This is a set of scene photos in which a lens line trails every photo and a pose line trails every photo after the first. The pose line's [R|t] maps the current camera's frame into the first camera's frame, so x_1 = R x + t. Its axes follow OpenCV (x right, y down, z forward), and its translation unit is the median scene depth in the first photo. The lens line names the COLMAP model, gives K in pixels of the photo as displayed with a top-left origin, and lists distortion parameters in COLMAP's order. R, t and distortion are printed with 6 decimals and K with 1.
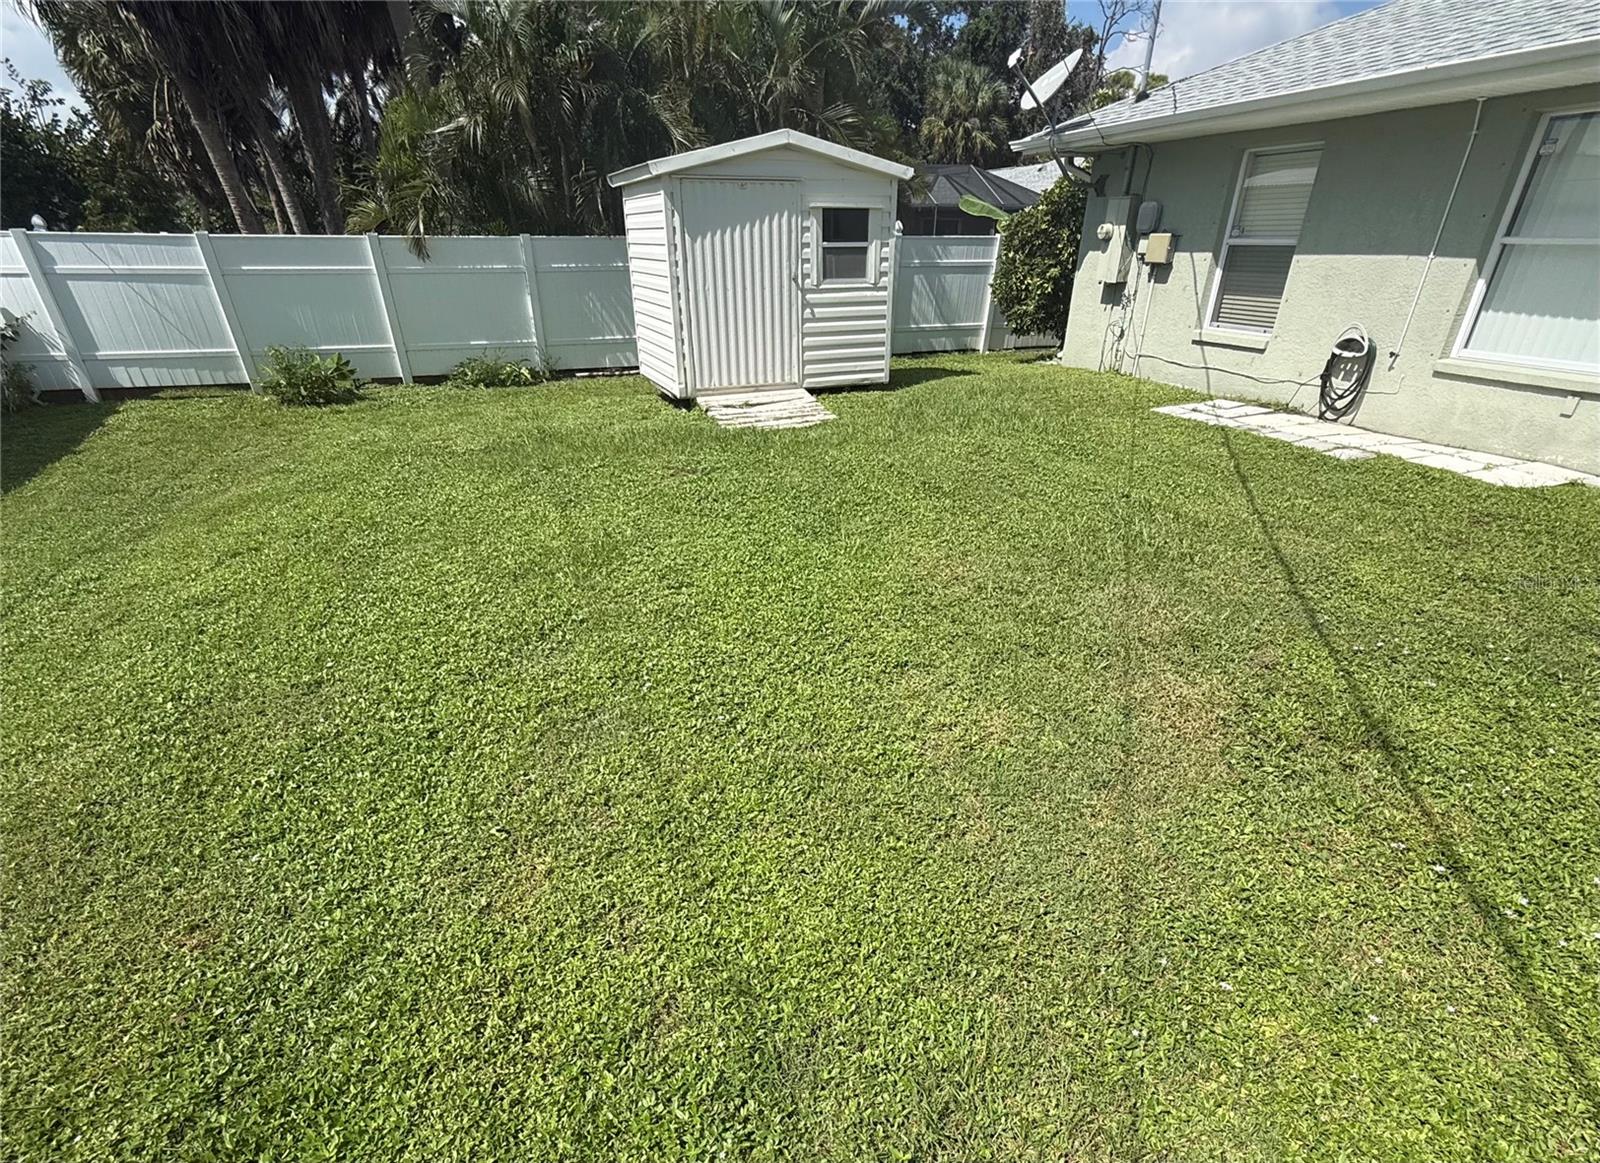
lens RADIAL K [[772.8, 0, 800.5], [0, 772.8, 688.7], [0, 0, 1]] dist [-0.000582, 0.000089]
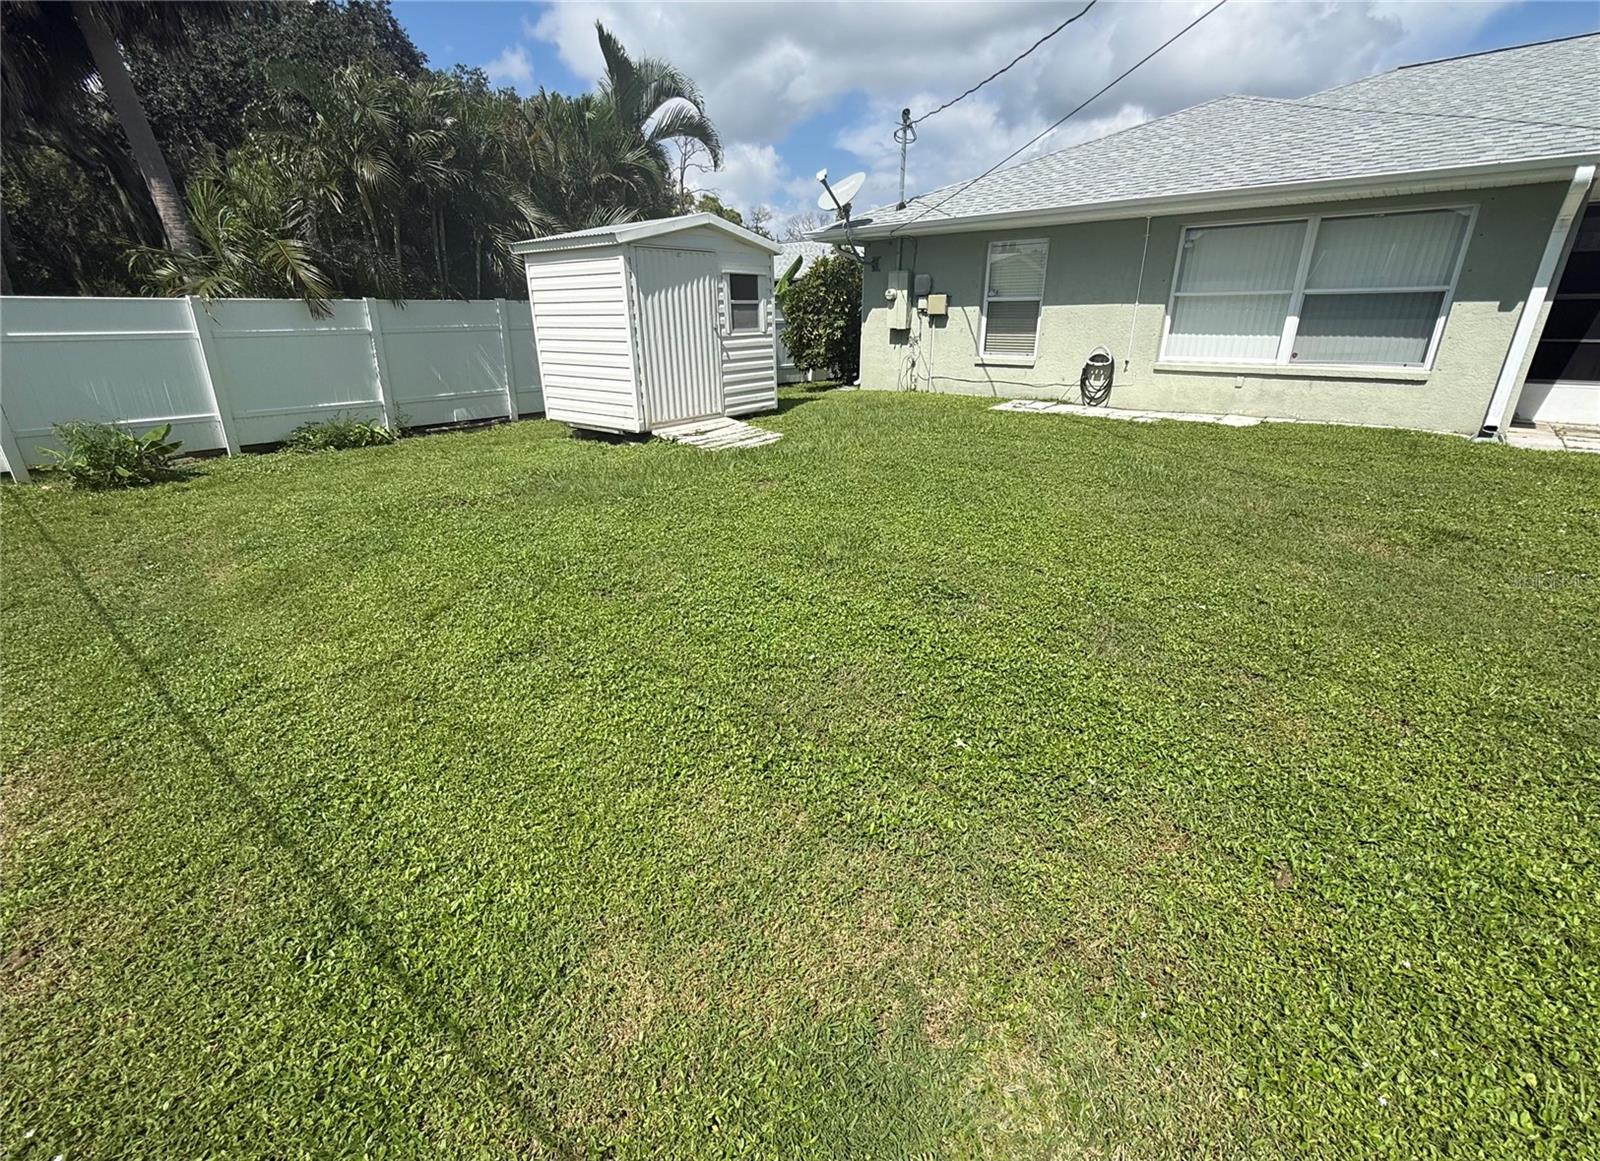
lens RADIAL K [[692.9, 0, 800.0], [0, 692.9, 580.5], [0, 0, 1]] dist [-0.000483, 0.000247]
pose [[0.876640, -0.181238, 0.445707, -0.422874], [0.250001, 0.963057, -0.100107, -0.019037], [-0.411098, 0.199185, 0.889564, 0.075533]]
